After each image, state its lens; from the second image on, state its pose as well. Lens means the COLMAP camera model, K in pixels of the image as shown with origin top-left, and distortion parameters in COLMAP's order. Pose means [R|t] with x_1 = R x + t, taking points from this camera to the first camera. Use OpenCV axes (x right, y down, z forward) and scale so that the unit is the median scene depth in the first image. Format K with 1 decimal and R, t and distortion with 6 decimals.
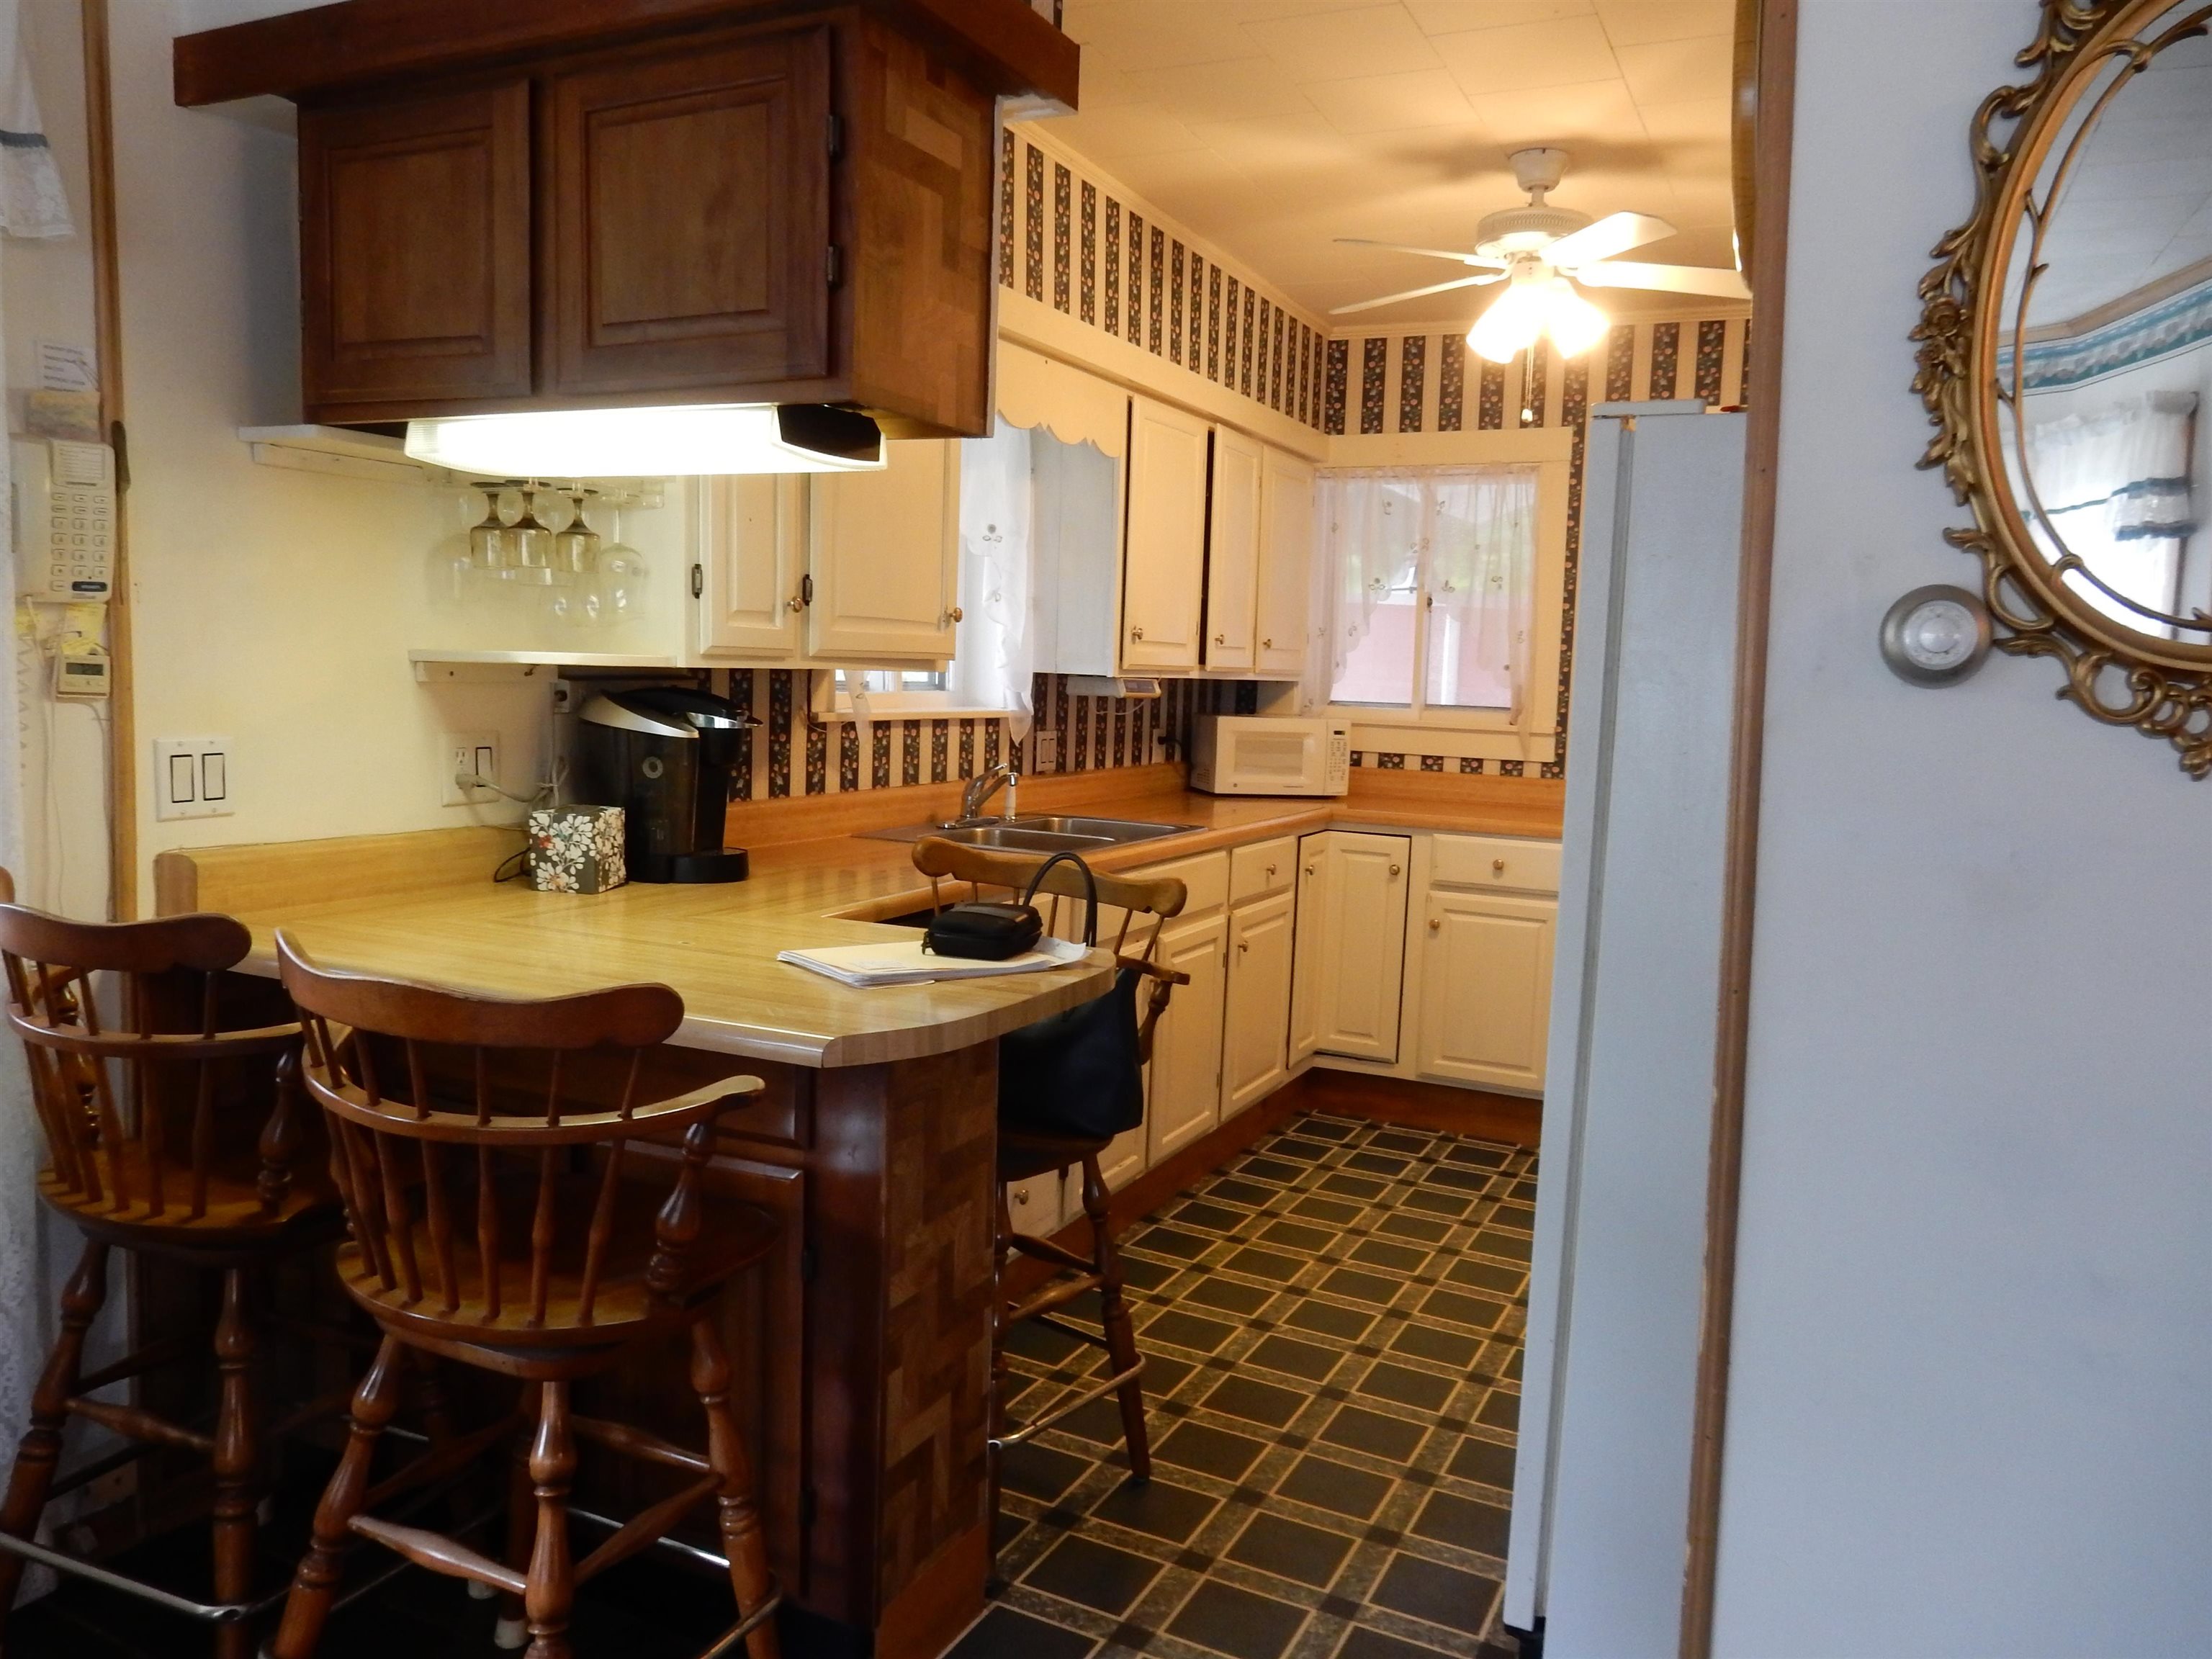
lens RADIAL K [[1583.1, 0, 1106.0], [0, 1583.1, 829.5], [0, 0, 1]] dist [-0.001719, -0.000391]
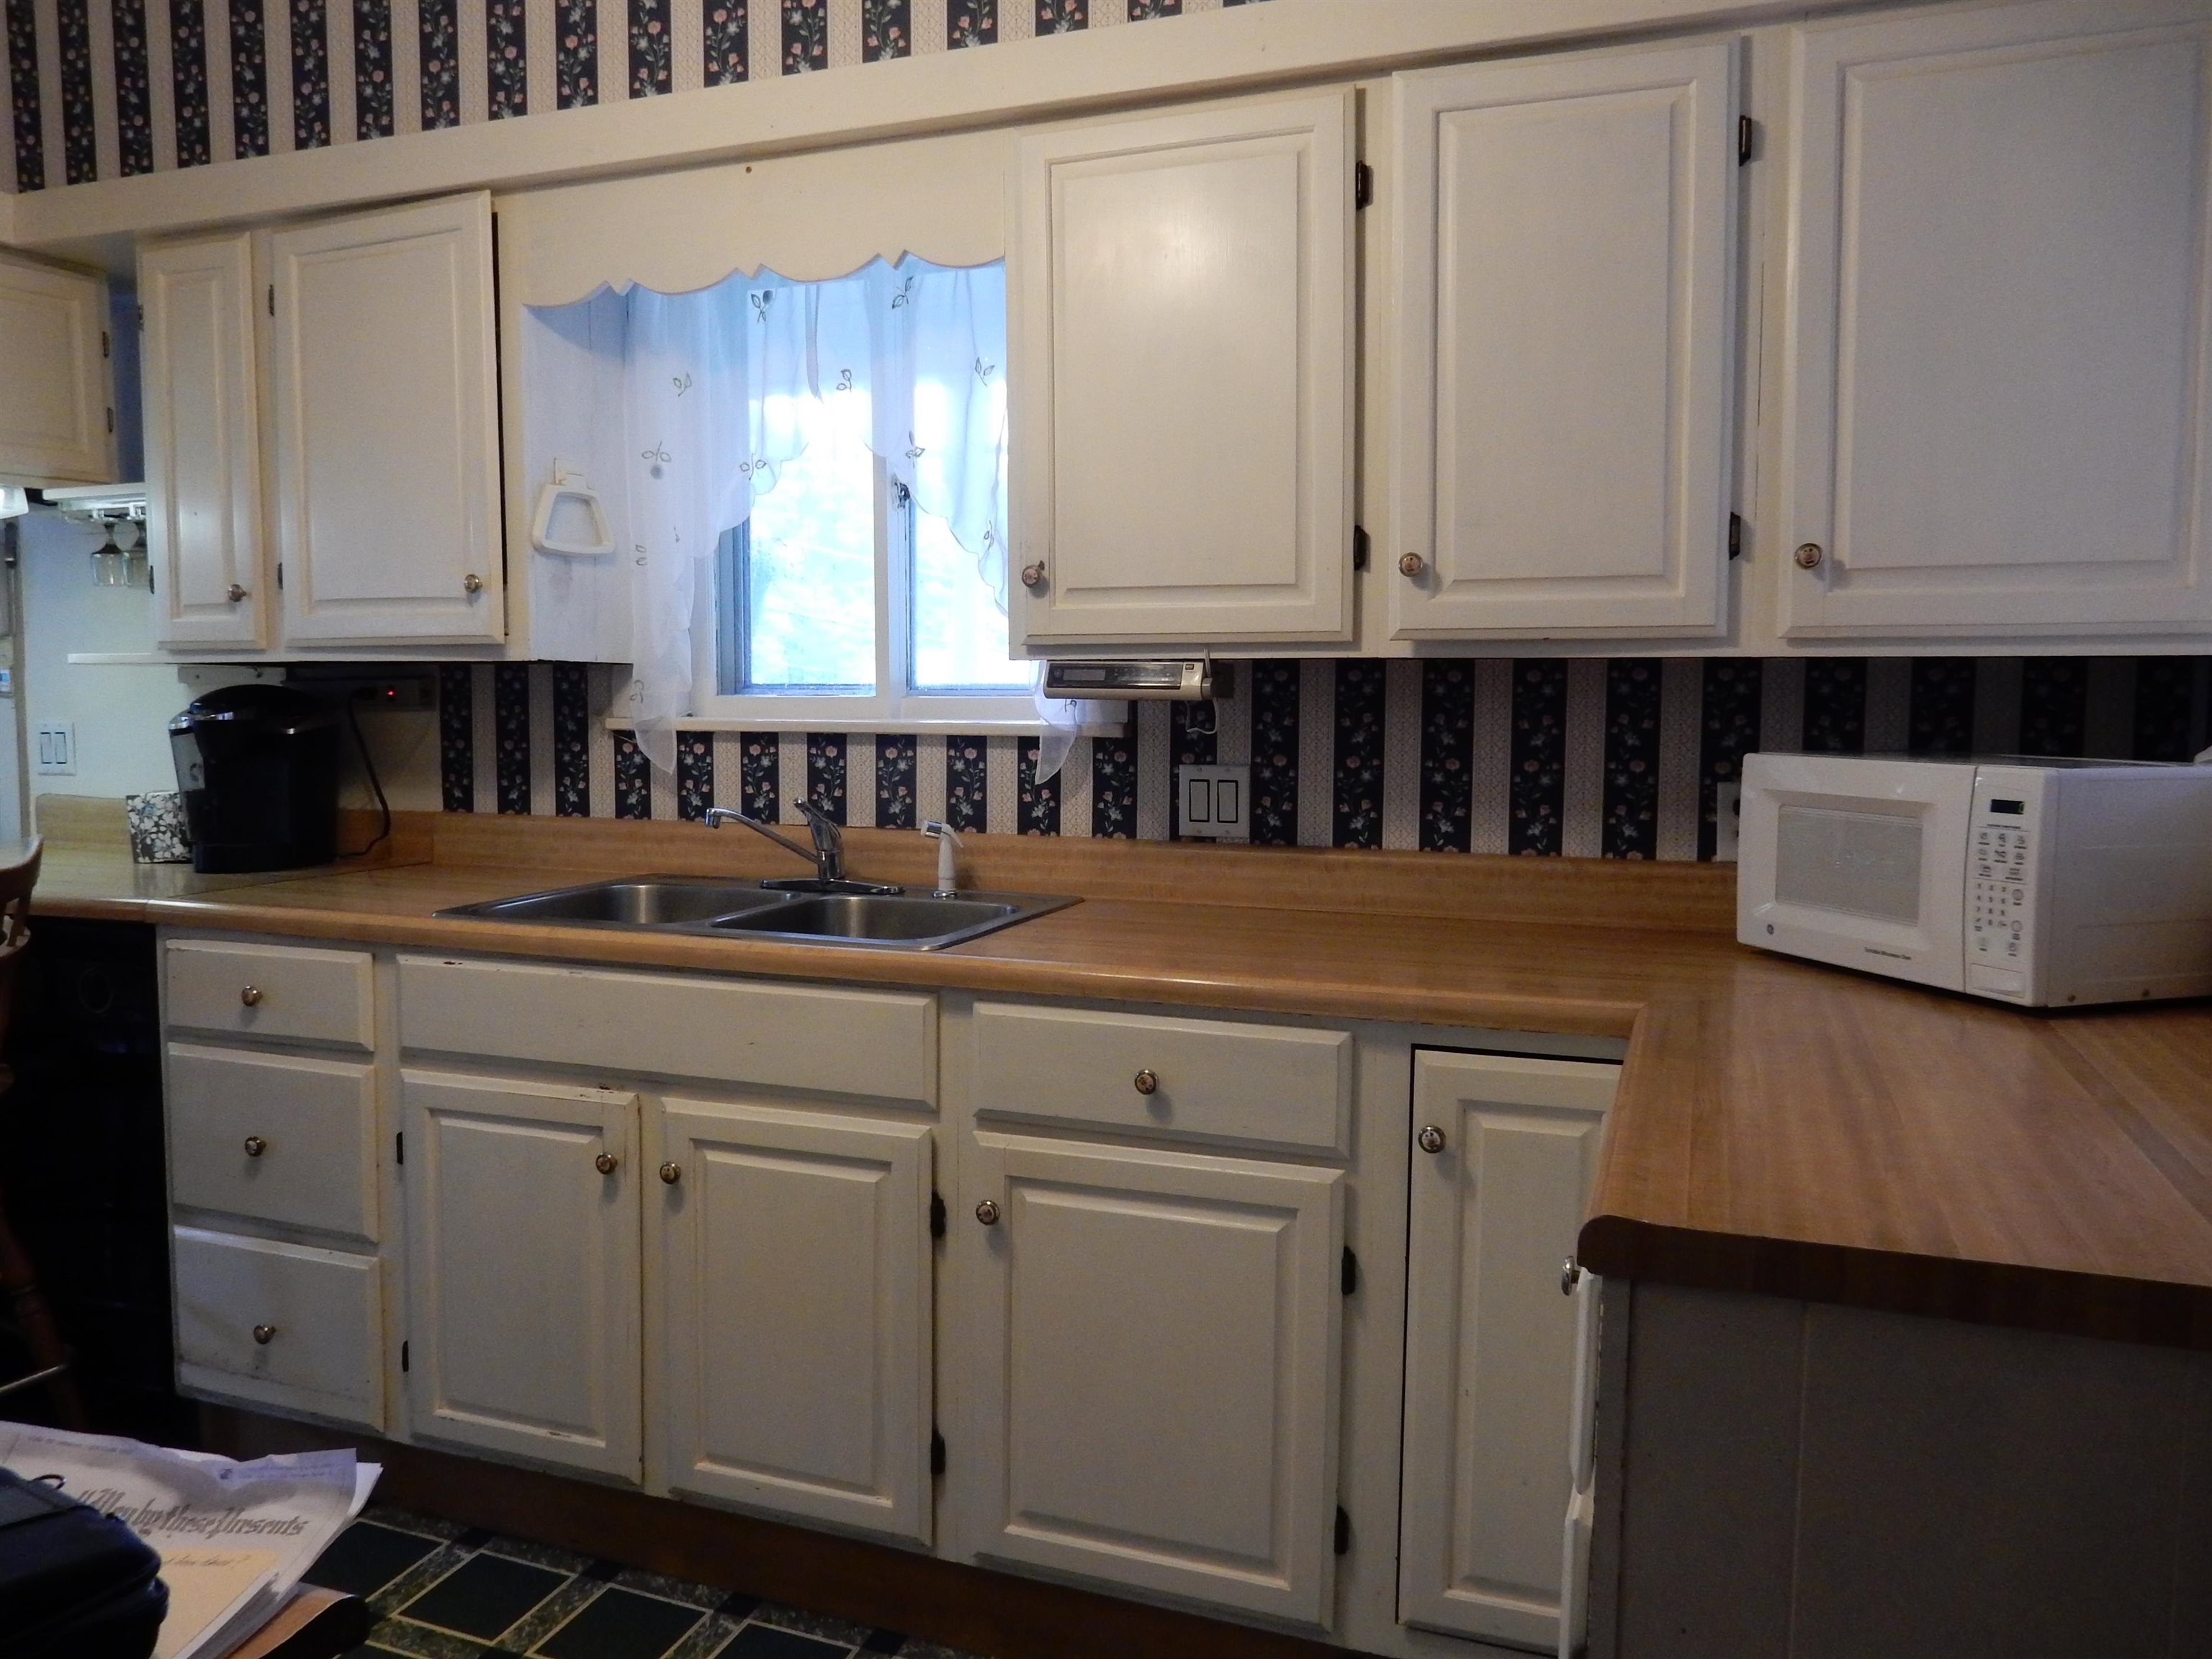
lens RADIAL K [[1545.1, 0, 1105.4], [0, 1545.1, 792.2], [0, 0, 1]] dist [0.000675, -0.000659]
pose [[0.118973, 0.036629, -0.992222, 0.602332], [-0.099067, 0.994771, 0.024845, -0.075945], [0.987943, 0.095341, 0.121979, 1.088551]]
